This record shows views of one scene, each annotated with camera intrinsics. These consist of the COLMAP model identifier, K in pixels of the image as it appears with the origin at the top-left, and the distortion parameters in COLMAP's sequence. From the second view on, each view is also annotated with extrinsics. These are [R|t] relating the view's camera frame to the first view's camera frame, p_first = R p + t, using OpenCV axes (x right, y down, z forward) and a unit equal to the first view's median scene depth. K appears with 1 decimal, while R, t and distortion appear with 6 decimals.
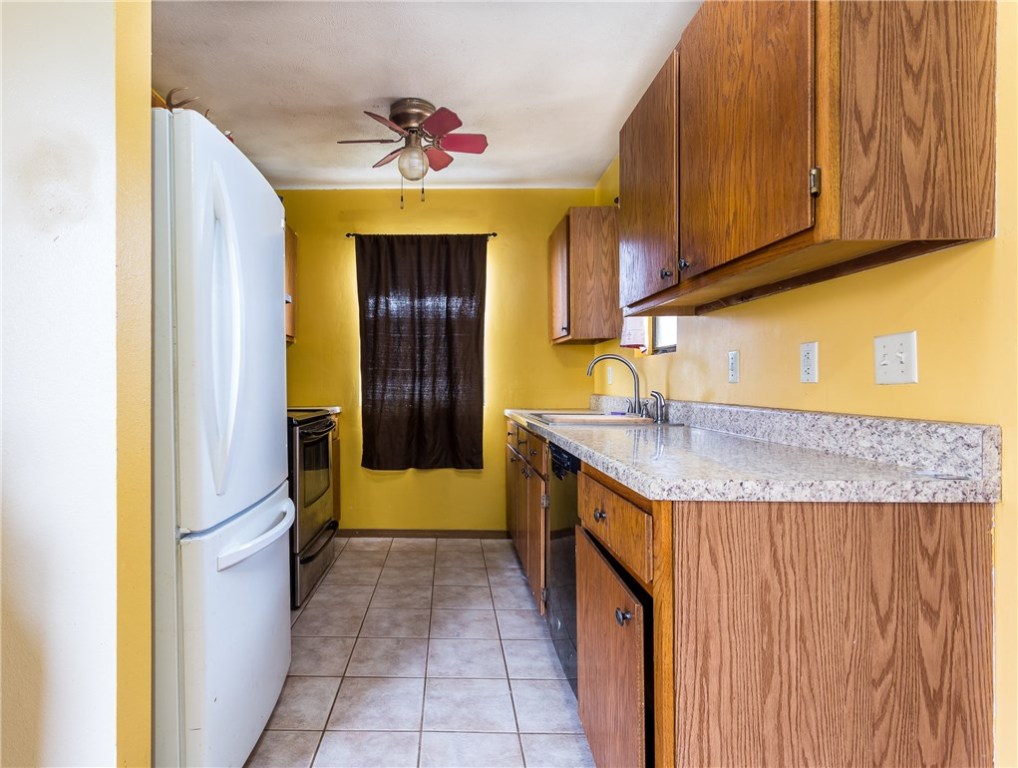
lens RADIAL K [[566.0, 0, 507.8], [0, 566.0, 384.7], [0, 0, 1]] dist [-0.007145, 0.004055]
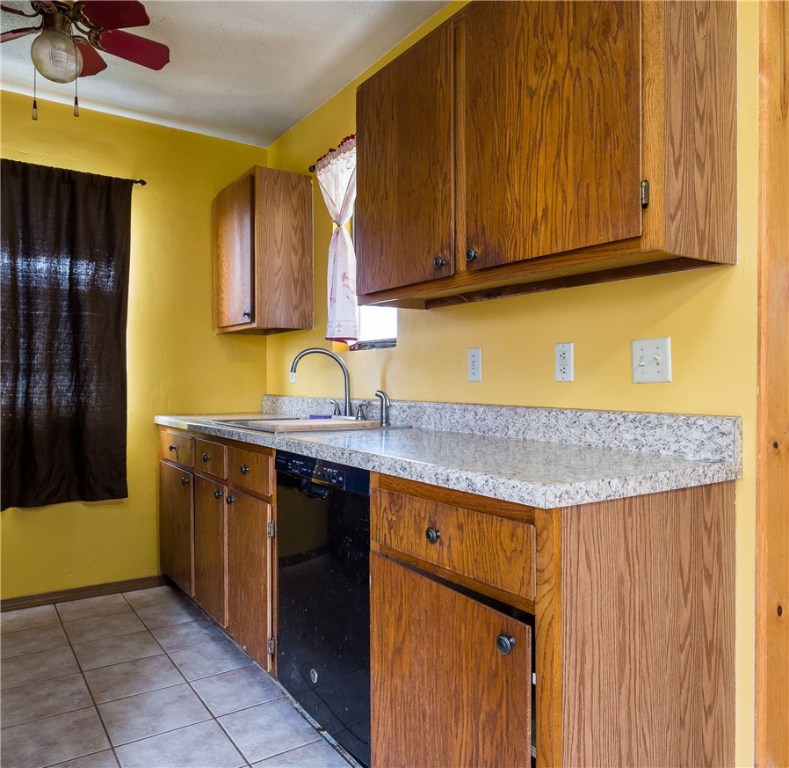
lens RADIAL K [[630.3, 0, 395.5], [0, 630.3, 384.8], [0, 0, 1]] dist [-0.028965, 0.023111]
pose [[0.817175, -0.002528, 0.576384, -0.404161], [0.000599, 0.999994, 0.003536, -0.001614], [-0.576389, -0.002544, 0.817172, 0.232025]]
